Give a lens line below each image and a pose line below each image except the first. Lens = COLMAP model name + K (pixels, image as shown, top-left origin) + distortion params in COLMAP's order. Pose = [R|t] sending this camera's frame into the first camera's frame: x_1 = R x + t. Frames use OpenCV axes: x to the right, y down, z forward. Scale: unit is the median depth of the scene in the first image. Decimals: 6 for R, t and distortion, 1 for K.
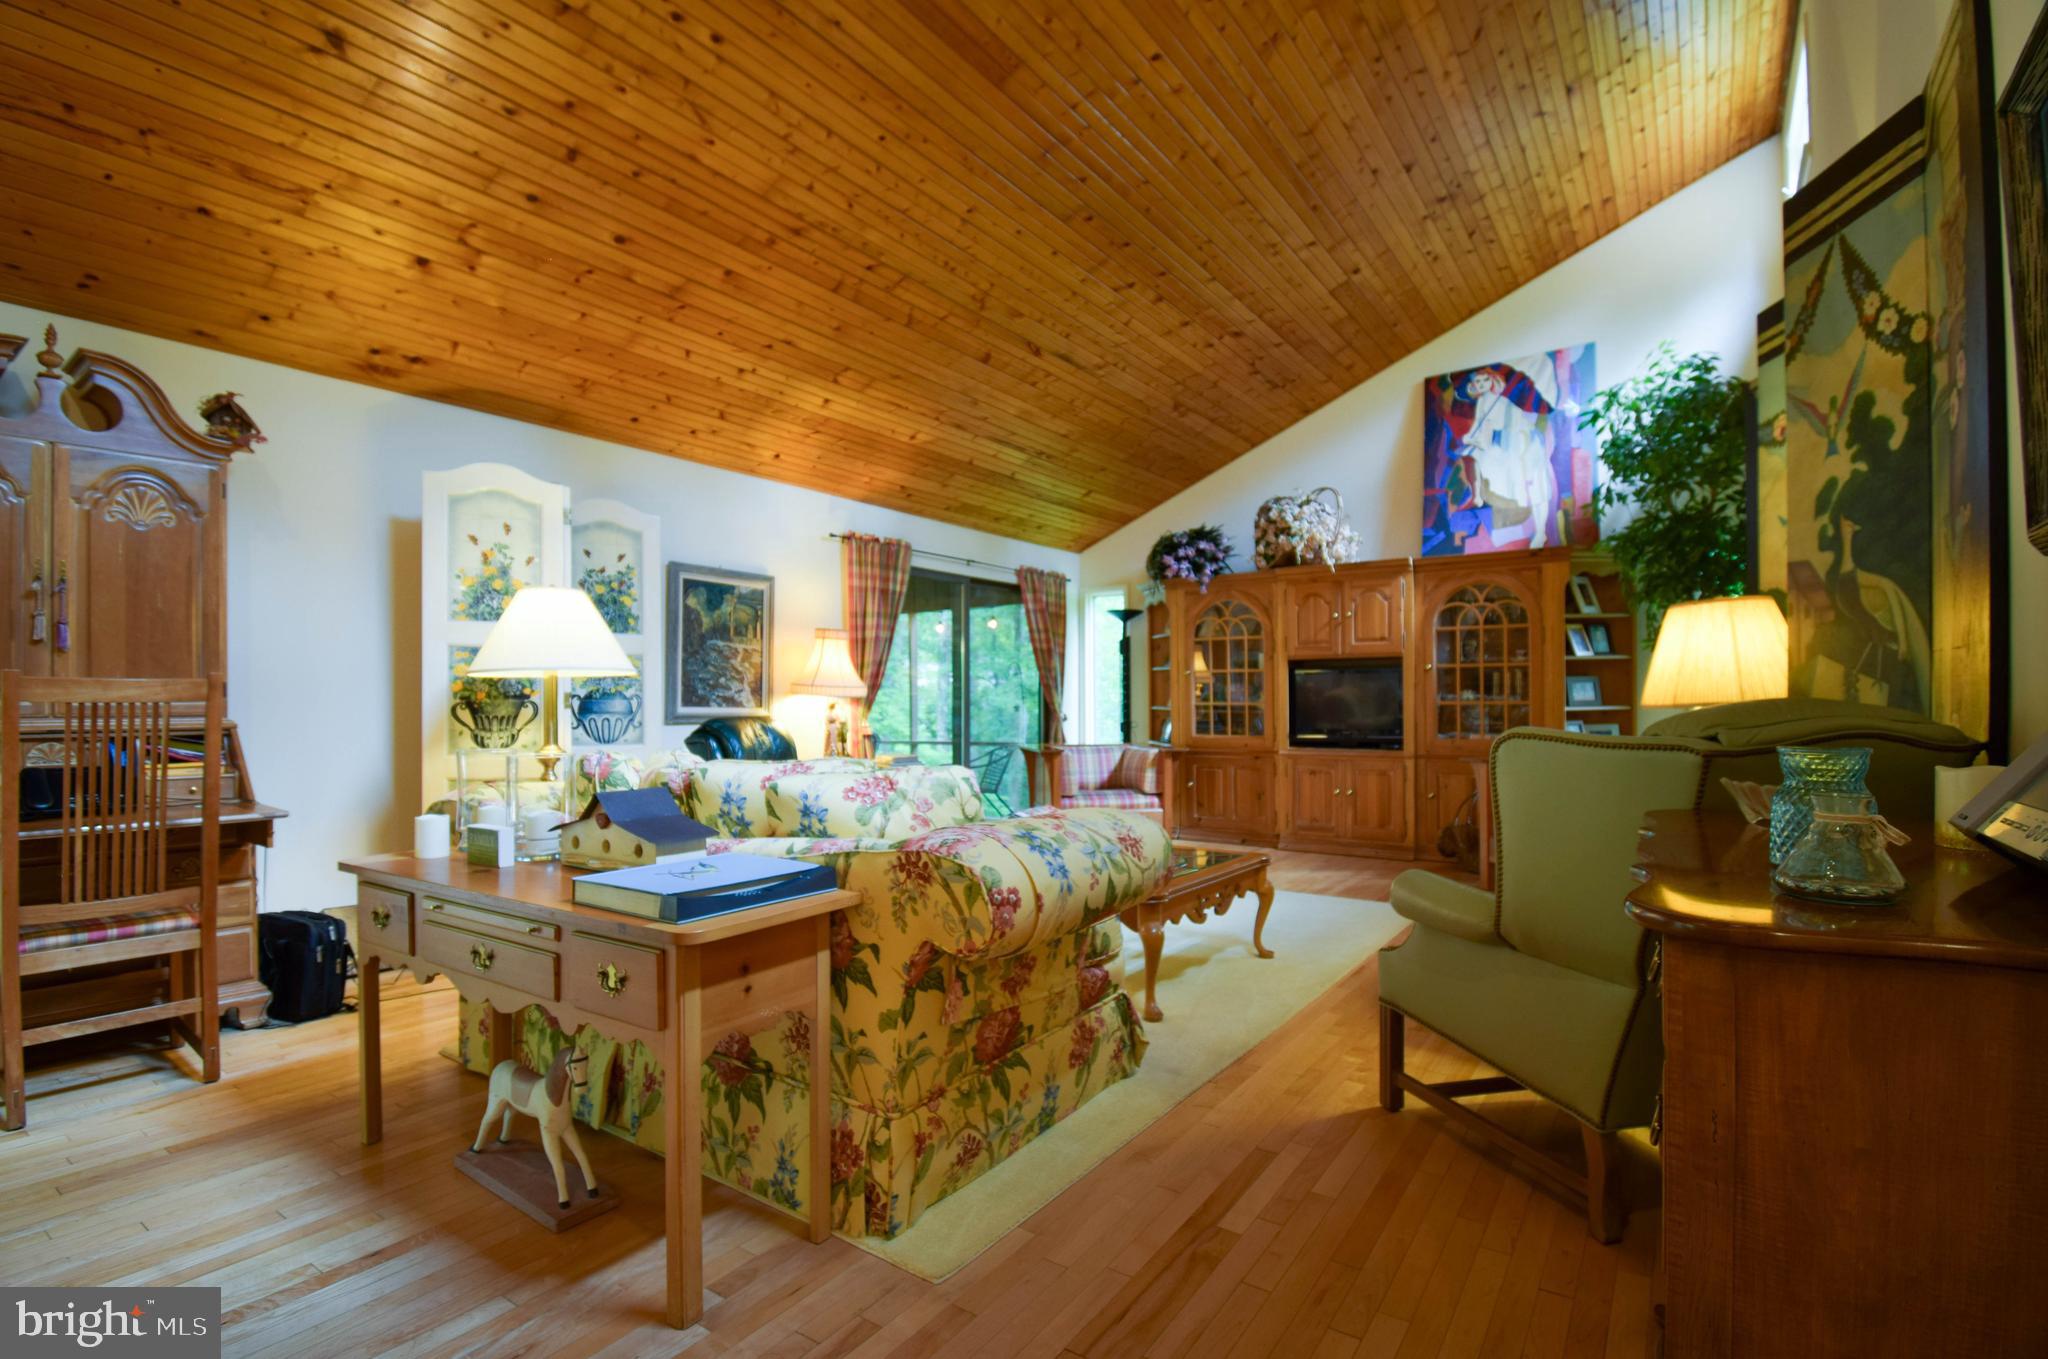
lens RADIAL K [[941.7, 0, 1004.2], [0, 941.7, 698.3], [0, 0, 1]] dist [-0.005233, -0.008169]
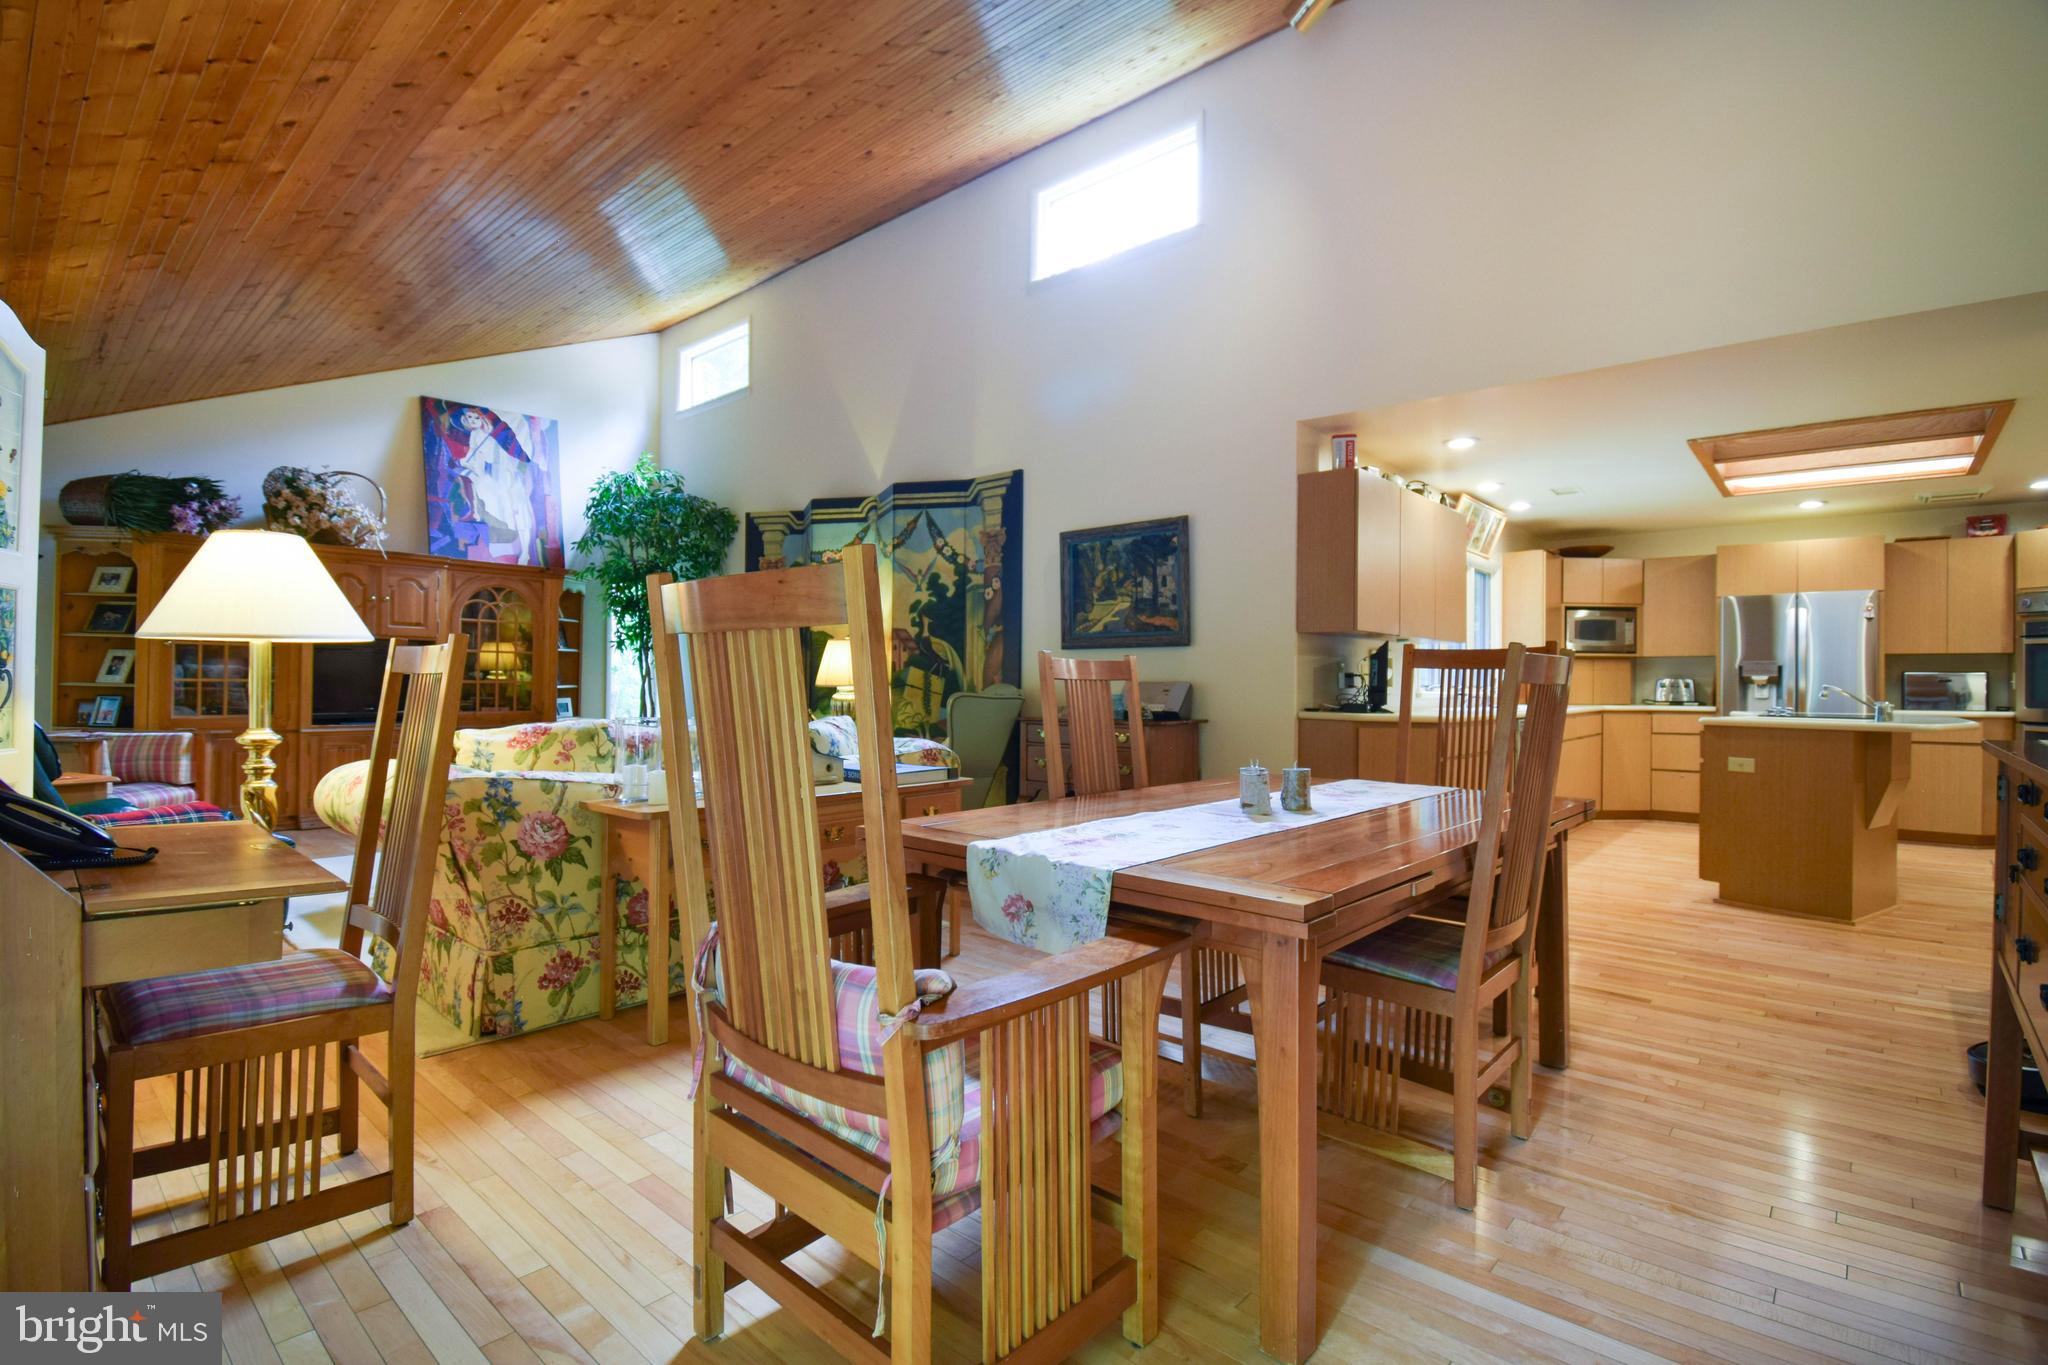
lens RADIAL K [[941.7, 0, 1041.7], [0, 941.7, 684.8], [0, 0, 1]] dist [-0.005233, -0.008169]
pose [[0.096276, 0.002631, 0.995351, -0.798410], [-0.013041, 0.999914, -0.001381, 0.001669], [-0.995269, -0.012848, 0.096302, 0.181085]]
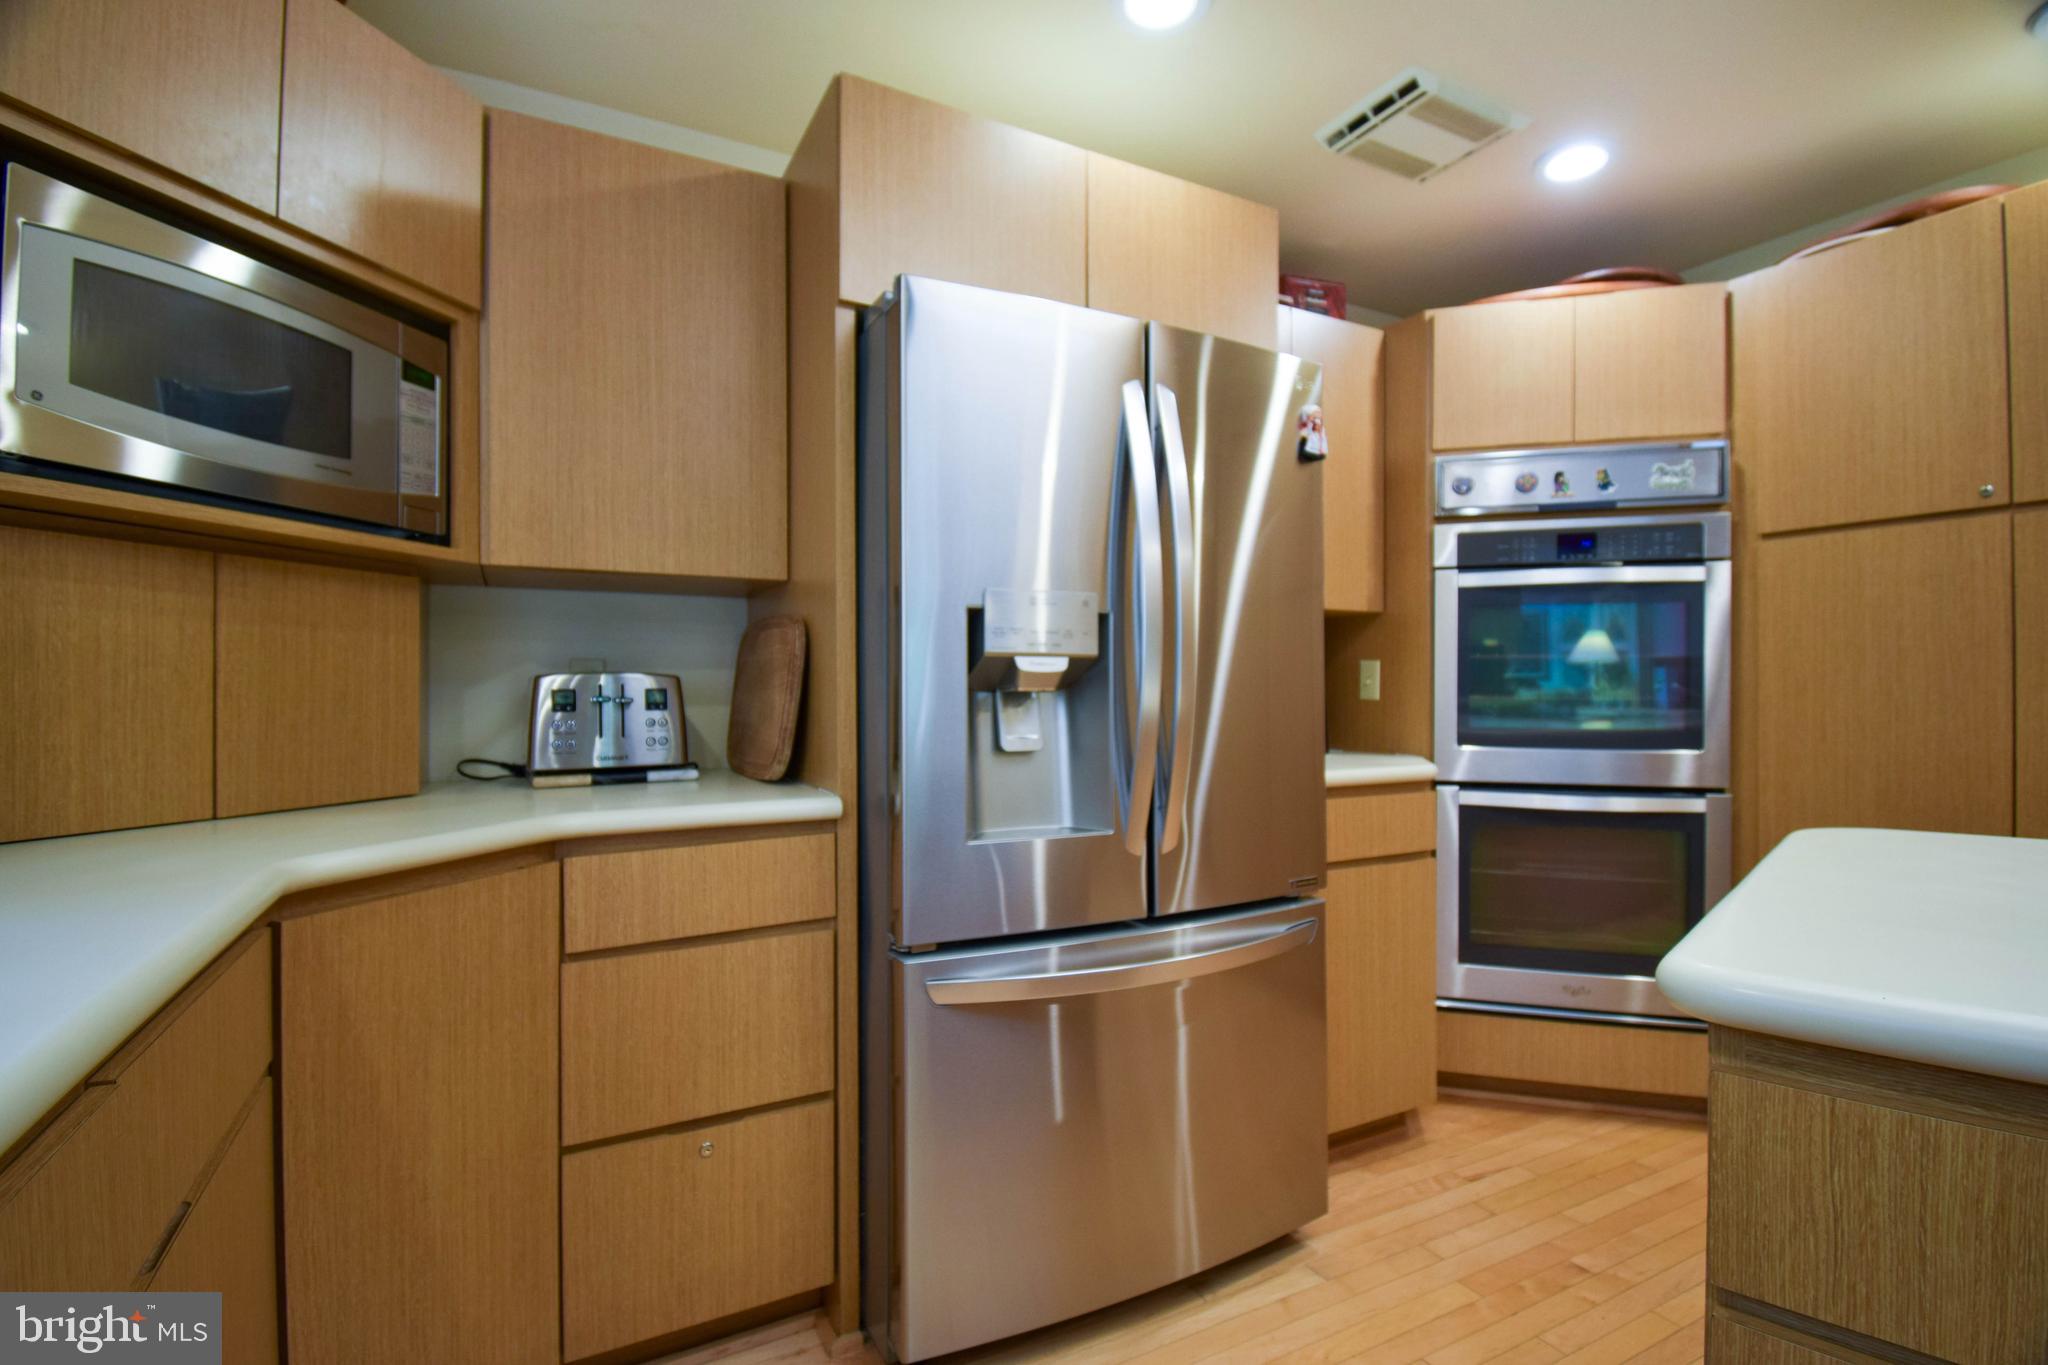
lens RADIAL K [[941.7, 0, 1014.6], [0, 941.7, 684.5], [0, 0, 1]] dist [-0.005233, -0.008169]
pose [[-0.900971, 0.008658, 0.433792, 0.496245], [0.002695, 0.999893, -0.014357, -0.012802], [-0.433870, -0.011766, -0.900899, -0.427162]]
